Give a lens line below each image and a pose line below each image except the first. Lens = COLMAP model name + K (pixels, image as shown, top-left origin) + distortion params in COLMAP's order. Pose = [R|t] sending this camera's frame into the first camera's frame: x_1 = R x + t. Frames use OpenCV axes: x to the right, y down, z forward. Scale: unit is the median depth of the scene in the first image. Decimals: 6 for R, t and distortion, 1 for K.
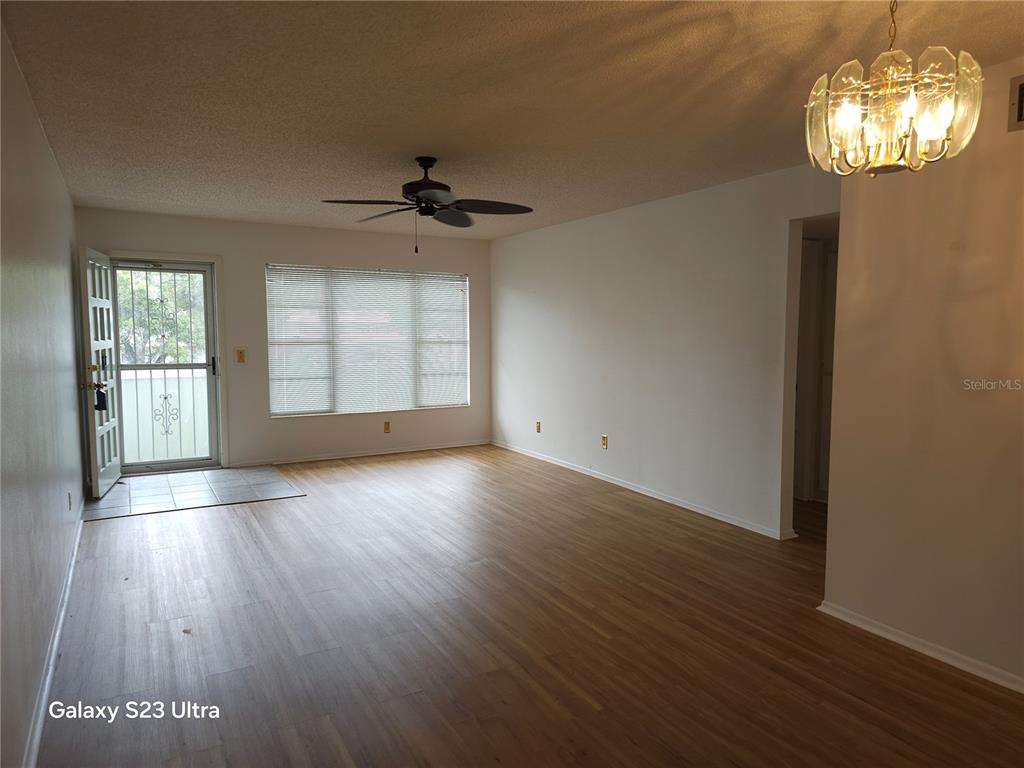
lens RADIAL K [[687.8, 0, 493.1], [0, 687.8, 388.0], [0, 0, 1]] dist [0.067445, -0.056959]
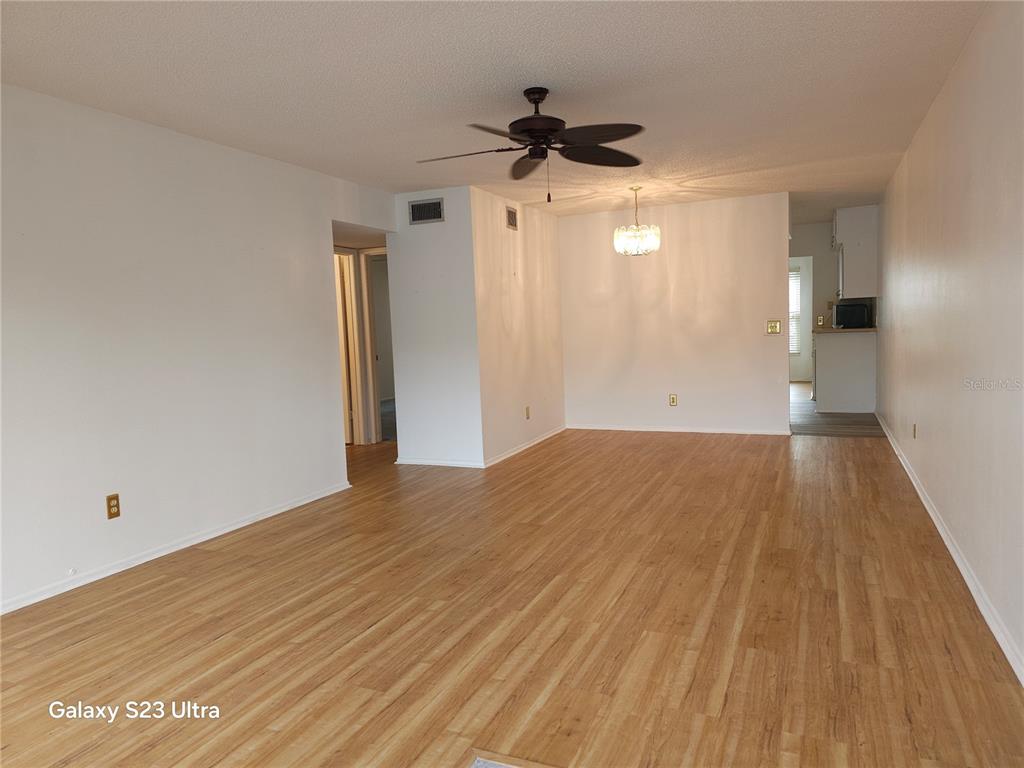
lens RADIAL K [[690.5, 0, 514.1], [0, 690.5, 371.8], [0, 0, 1]] dist [0.071288, -0.064833]
pose [[-0.615887, -0.034829, 0.787064, -0.635818], [0.107602, 0.985942, 0.127830, -0.090900], [-0.780451, 0.163419, -0.603482, 1.336629]]
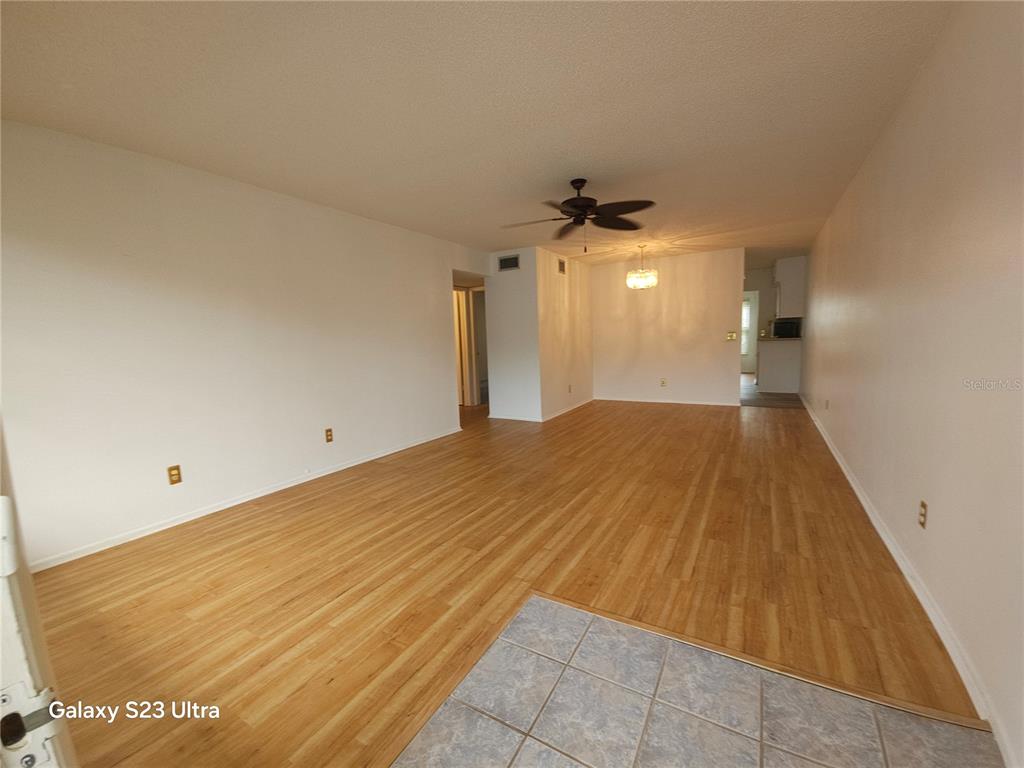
lens RADIAL K [[417.3, 0, 508.4], [0, 417.3, 386.3], [0, 0, 1]] dist [0.001963, 0.000033]
pose [[-0.509910, -0.084611, 0.856056, -0.620105], [0.111873, 0.980177, 0.163516, -0.081041], [-0.852922, 0.179147, -0.490337, 1.323122]]
